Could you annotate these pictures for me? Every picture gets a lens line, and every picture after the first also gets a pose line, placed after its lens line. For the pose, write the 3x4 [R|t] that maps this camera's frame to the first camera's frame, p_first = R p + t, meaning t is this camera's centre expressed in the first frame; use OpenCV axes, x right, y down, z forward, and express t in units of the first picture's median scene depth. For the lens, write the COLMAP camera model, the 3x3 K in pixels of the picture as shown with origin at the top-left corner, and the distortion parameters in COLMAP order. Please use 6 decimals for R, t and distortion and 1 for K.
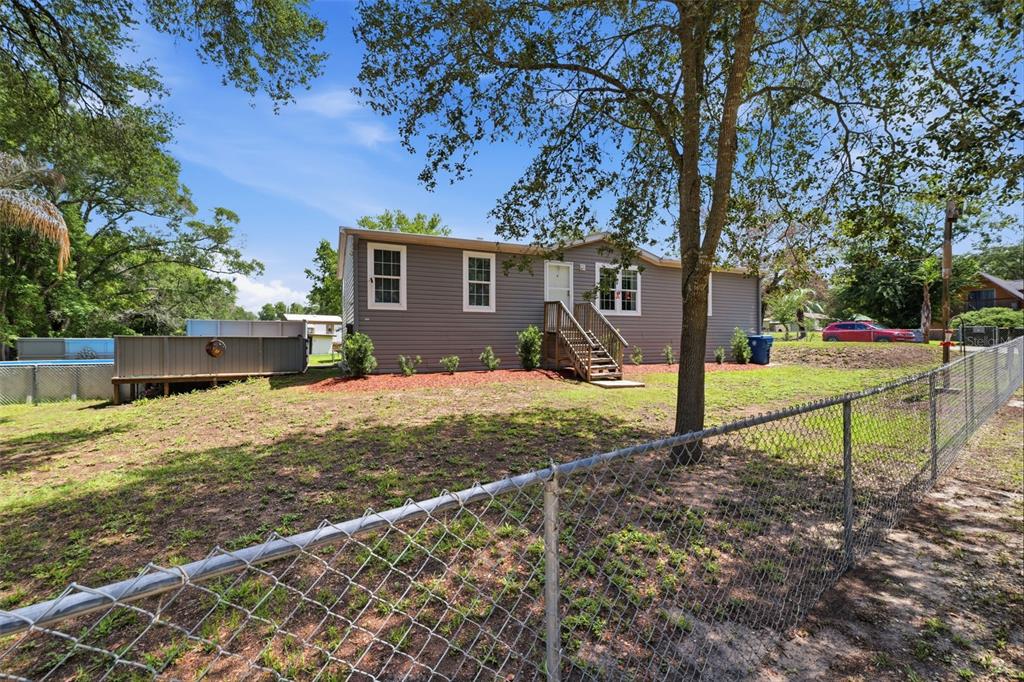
lens RADIAL K [[417.6, 0, 511.5], [0, 417.6, 340.9], [0, 0, 1]] dist [0.000065, -0.000195]
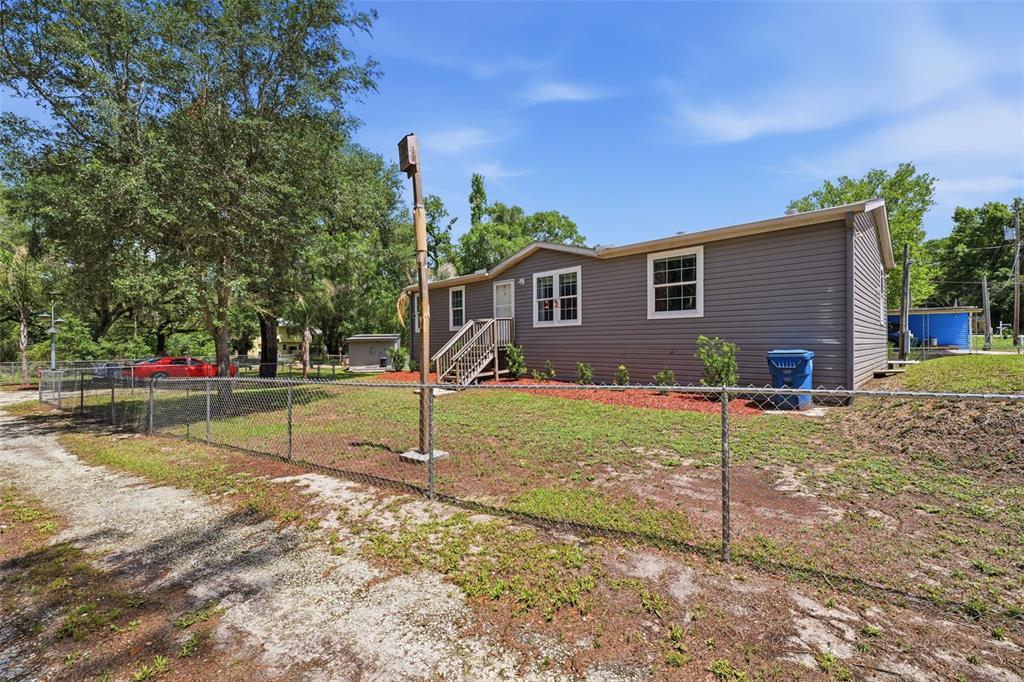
lens RADIAL K [[417.6, 0, 513.7], [0, 417.6, 345.5], [0, 0, 1]] dist [0.000065, -0.000195]
pose [[0.355209, 0.004303, -0.934777, 1.099664], [0.002946, 0.999979, 0.005723, -0.025073], [0.934782, -0.004787, 0.355189, 0.604719]]
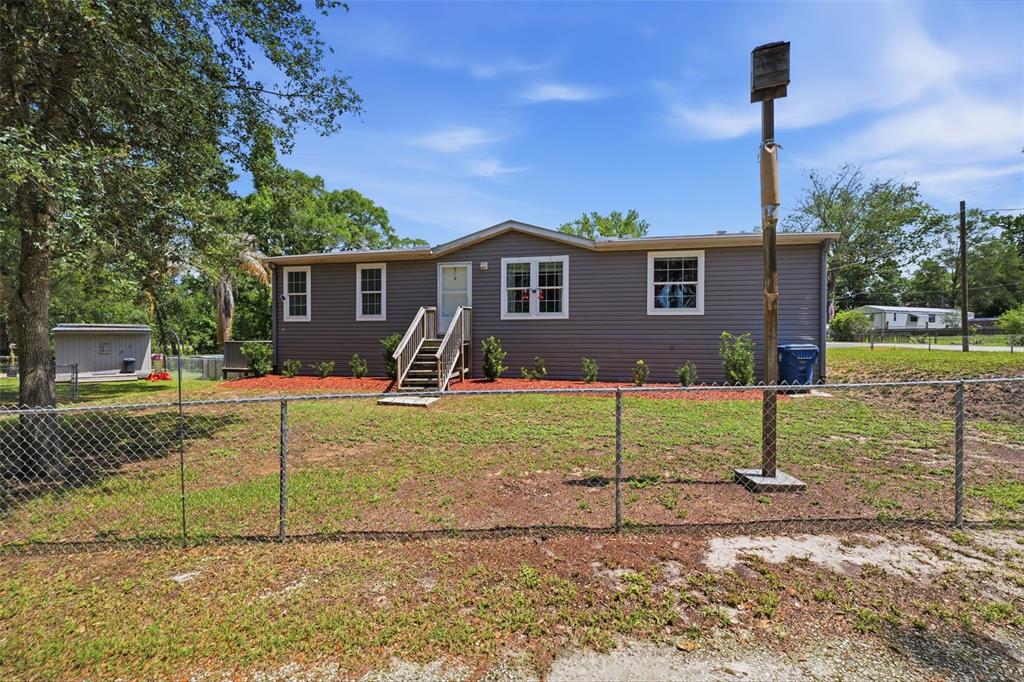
lens RADIAL K [[417.6, 0, 512.9], [0, 417.6, 344.4], [0, 0, 1]] dist [0.000065, -0.000195]
pose [[0.809527, 0.007185, -0.587039, 0.723638], [-0.006252, 0.999974, 0.003618, -0.013969], [0.587049, 0.000741, 0.809551, 0.316783]]
